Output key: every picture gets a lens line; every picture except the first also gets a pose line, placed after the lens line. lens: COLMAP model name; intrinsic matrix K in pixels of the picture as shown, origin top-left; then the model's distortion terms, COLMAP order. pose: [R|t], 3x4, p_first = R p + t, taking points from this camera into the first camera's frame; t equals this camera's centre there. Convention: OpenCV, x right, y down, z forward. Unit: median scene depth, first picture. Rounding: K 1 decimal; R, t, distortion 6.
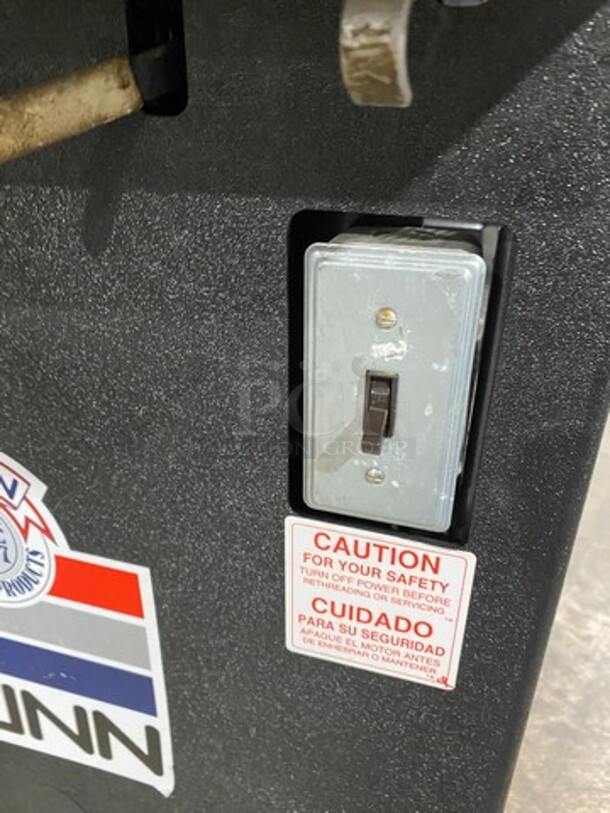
lens RADIAL K [[610.1, 0, 303.9], [0, 610.1, 404.3], [0, 0, 1]] dist [-0.032509, 0.001091]
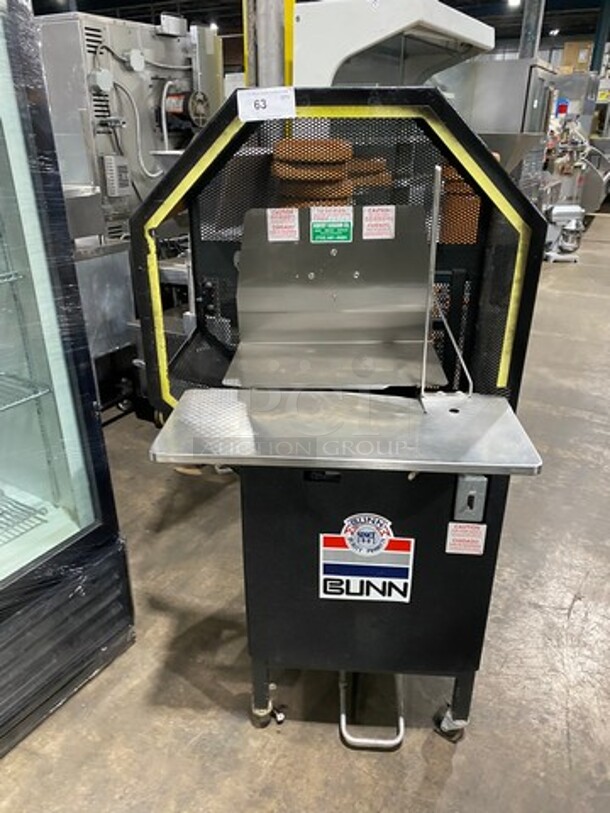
lens RADIAL K [[610.1, 0, 303.8], [0, 610.1, 408.7], [0, 0, 1]] dist [-0.032509, 0.001091]
pose [[0.983431, -0.083953, 0.160669, -1.600295], [0.090934, 0.995184, -0.036592, -0.560873], [-0.156823, 0.050596, 0.986330, -3.160590]]
